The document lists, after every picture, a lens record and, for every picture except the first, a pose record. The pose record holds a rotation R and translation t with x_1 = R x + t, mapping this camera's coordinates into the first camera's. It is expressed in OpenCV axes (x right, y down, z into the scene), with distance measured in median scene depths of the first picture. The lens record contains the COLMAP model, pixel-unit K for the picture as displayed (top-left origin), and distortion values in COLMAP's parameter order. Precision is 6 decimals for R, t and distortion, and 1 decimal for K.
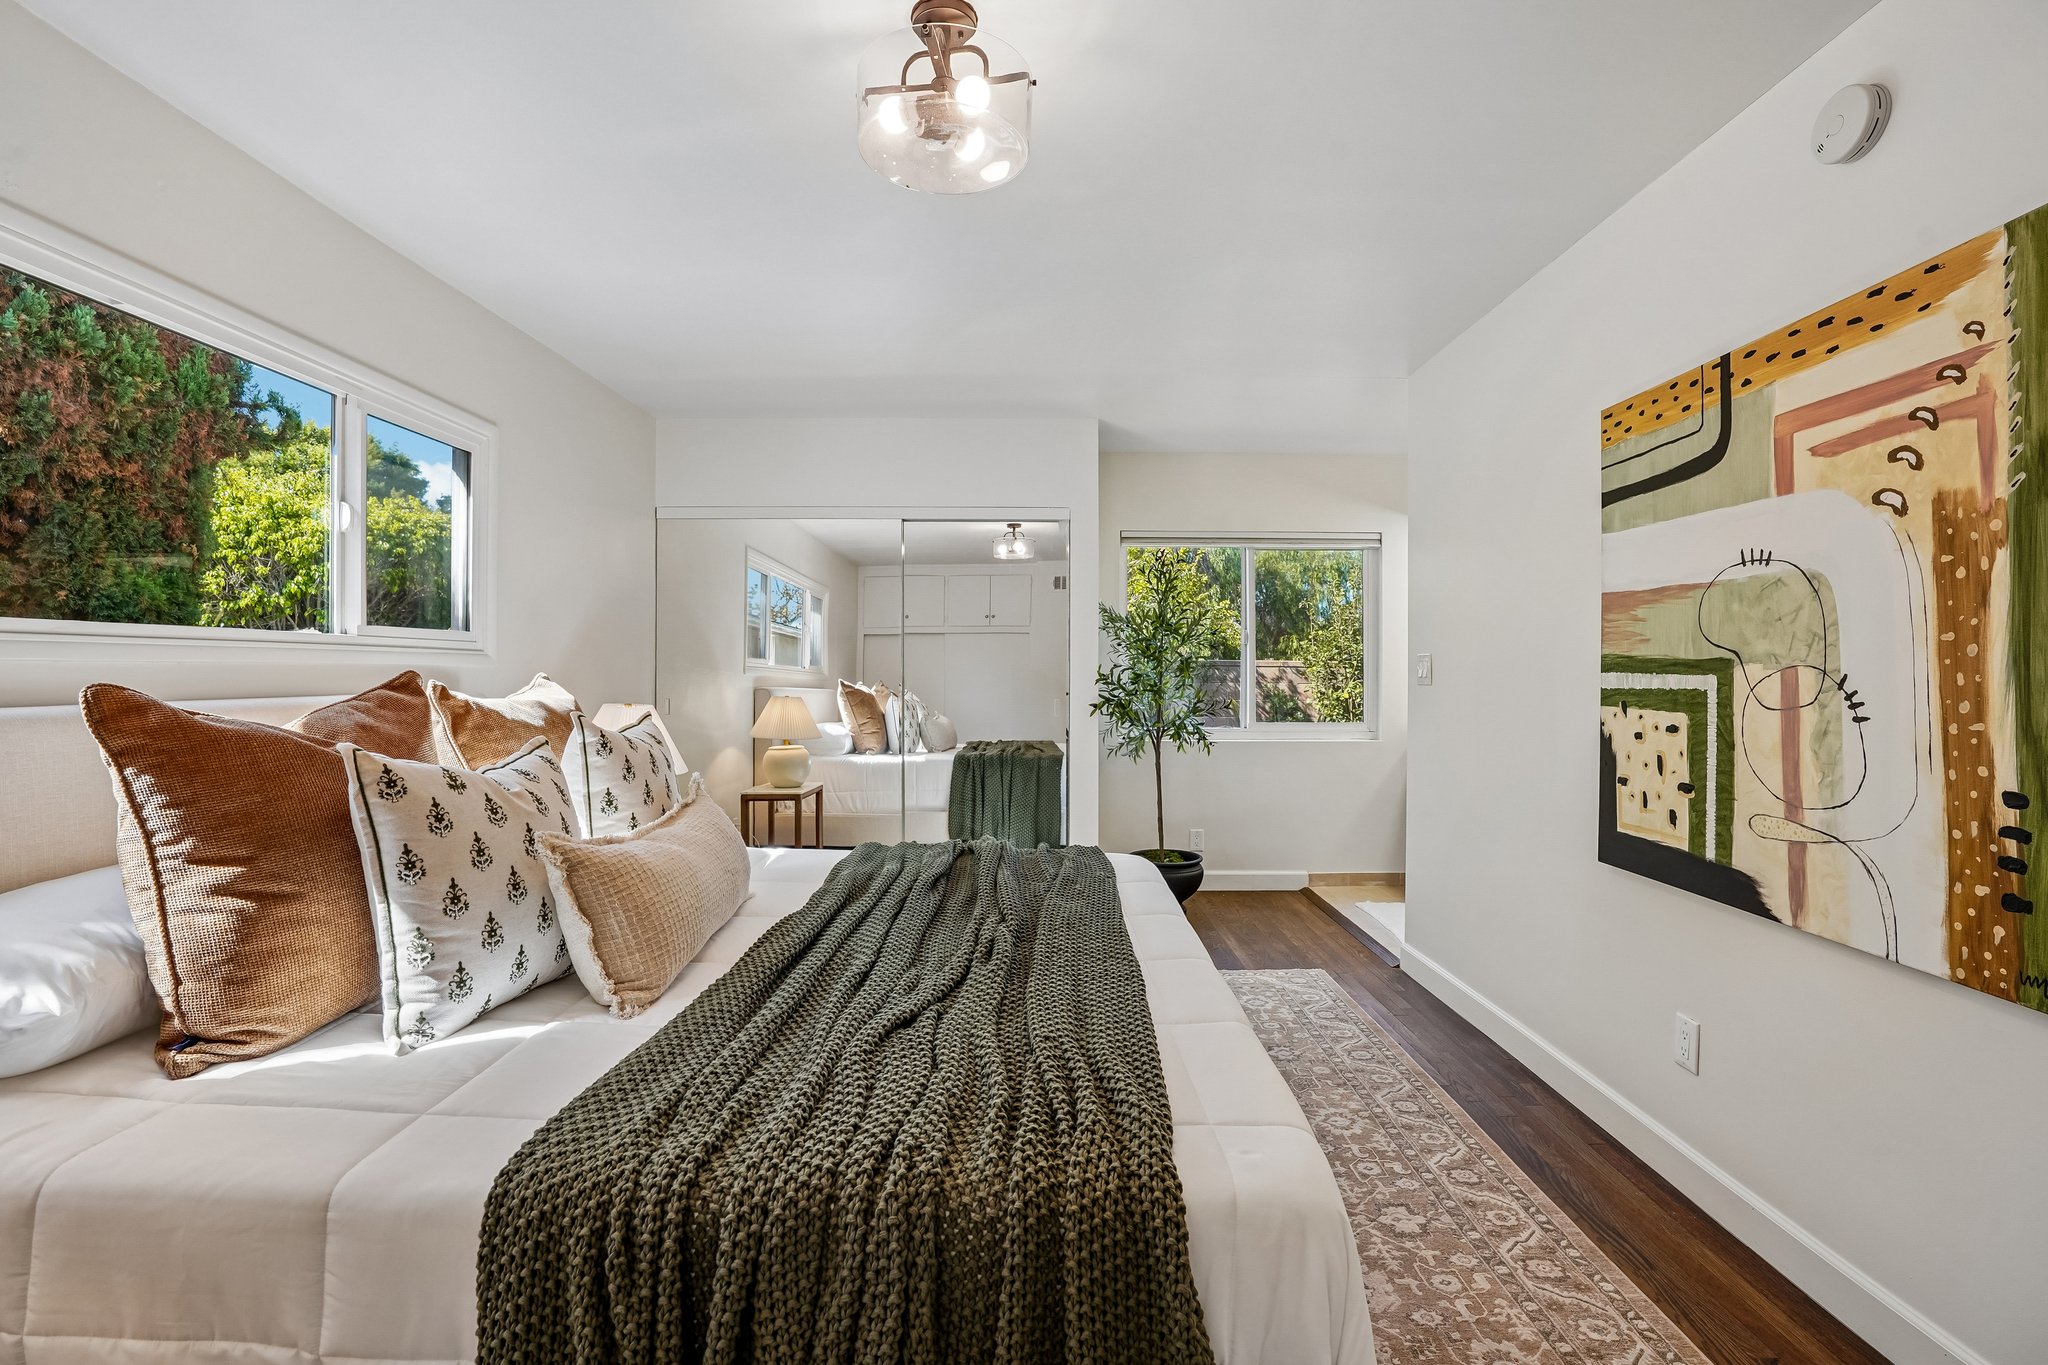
lens RADIAL K [[957.4, 0, 1040.2], [0, 957.4, 674.5], [0, 0, 1]] dist [-0.059257, 0.021548]
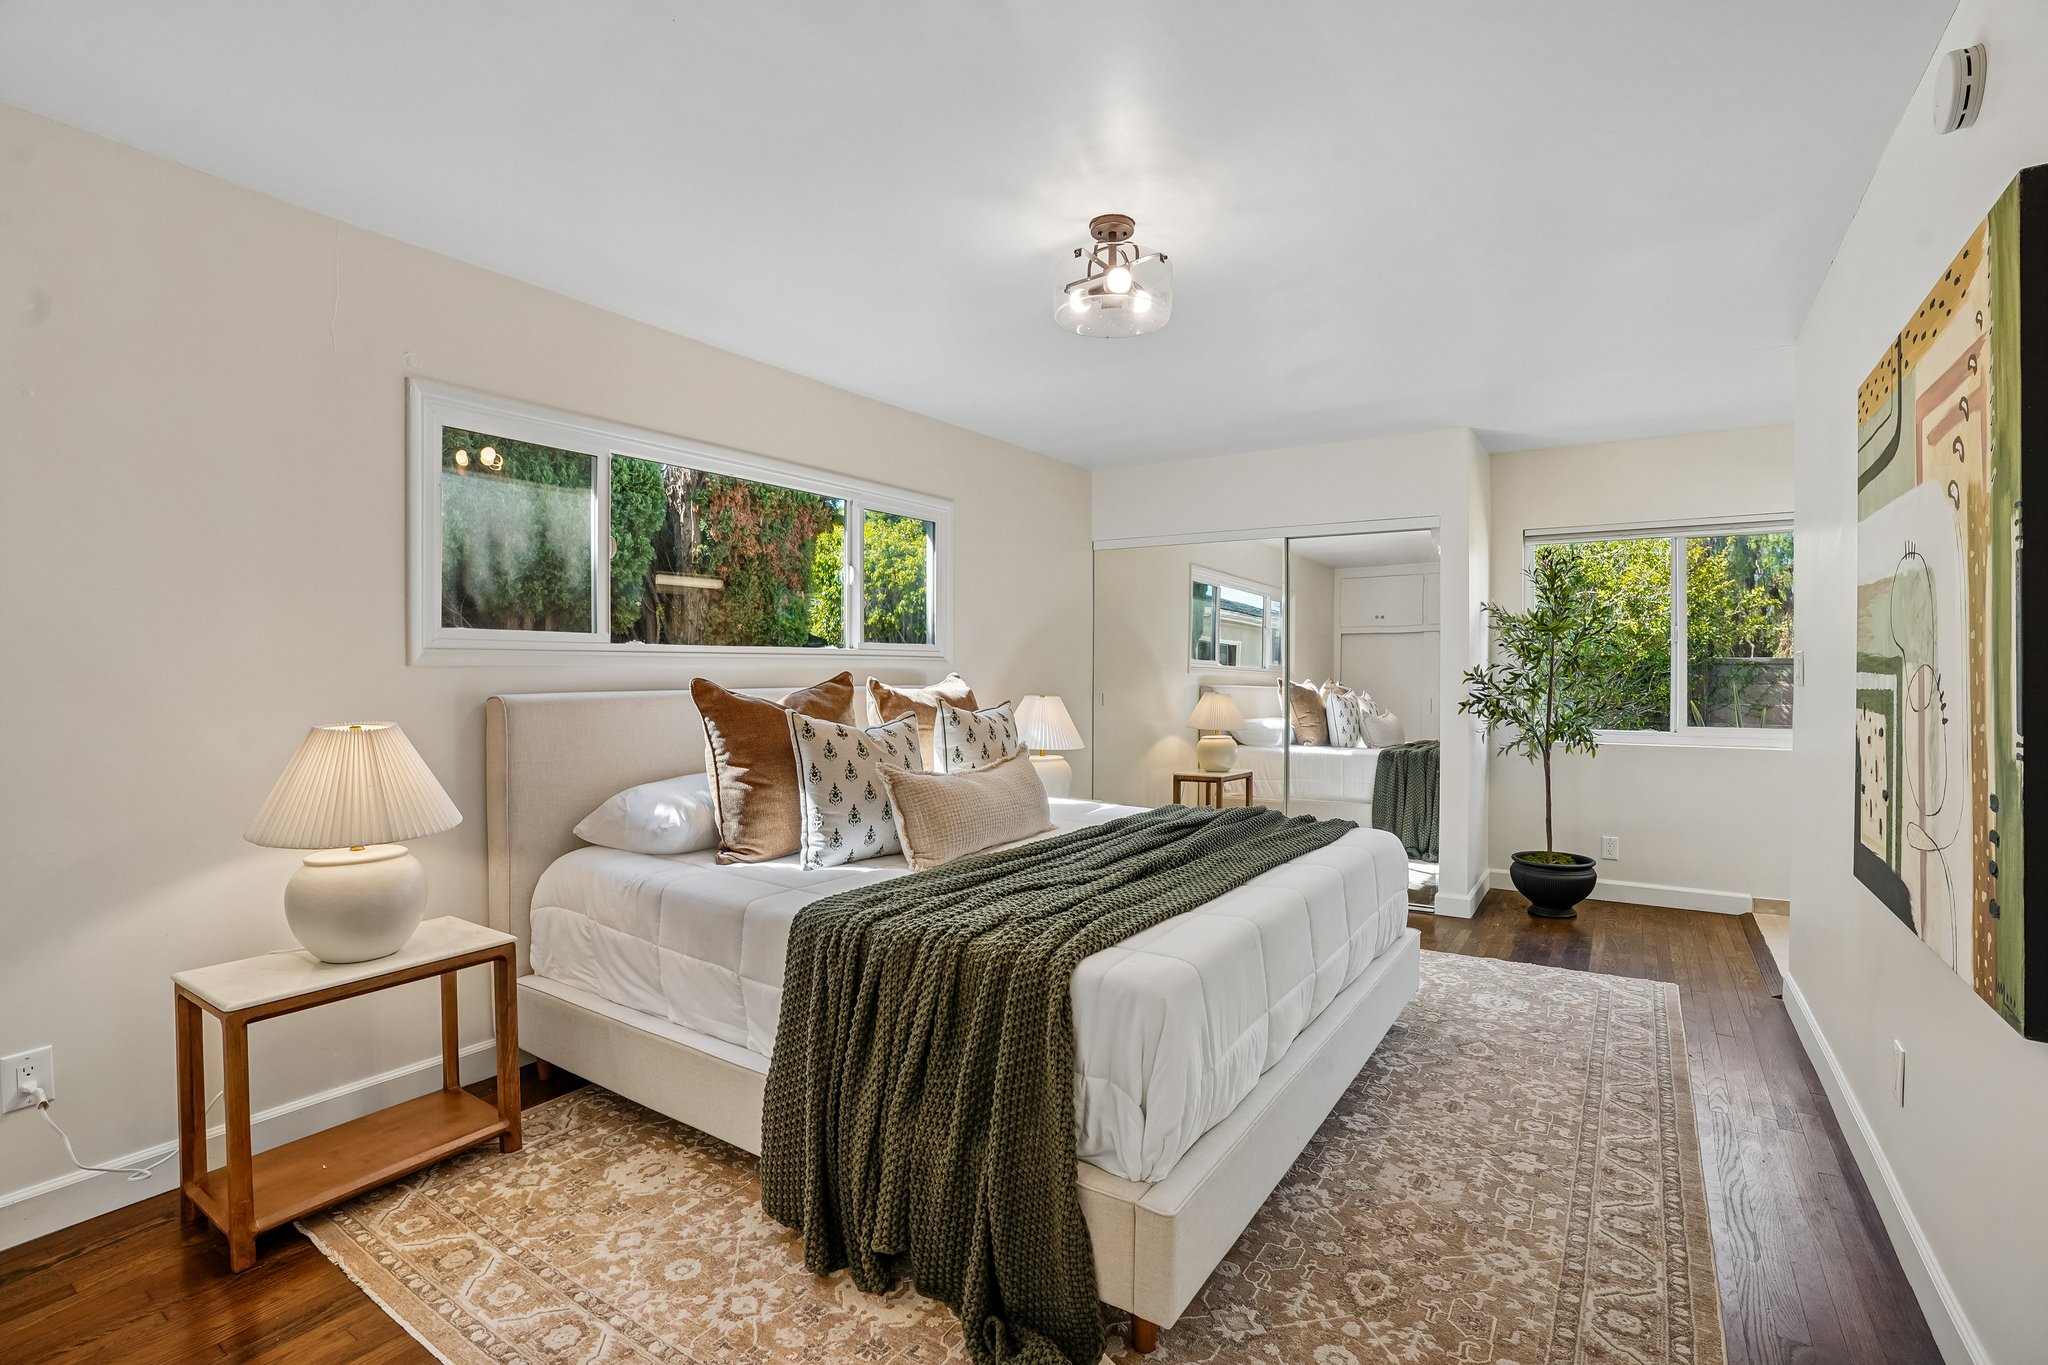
lens RADIAL K [[957.4, 0, 1026.8], [0, 957.4, 669.7], [0, 0, 1]] dist [-0.059257, 0.021548]
pose [[0.836720, -0.002091, -0.547627, 0.512408], [-0.000081, 0.999992, -0.003942, -0.000730], [0.547631, 0.003343, 0.836713, -0.266152]]
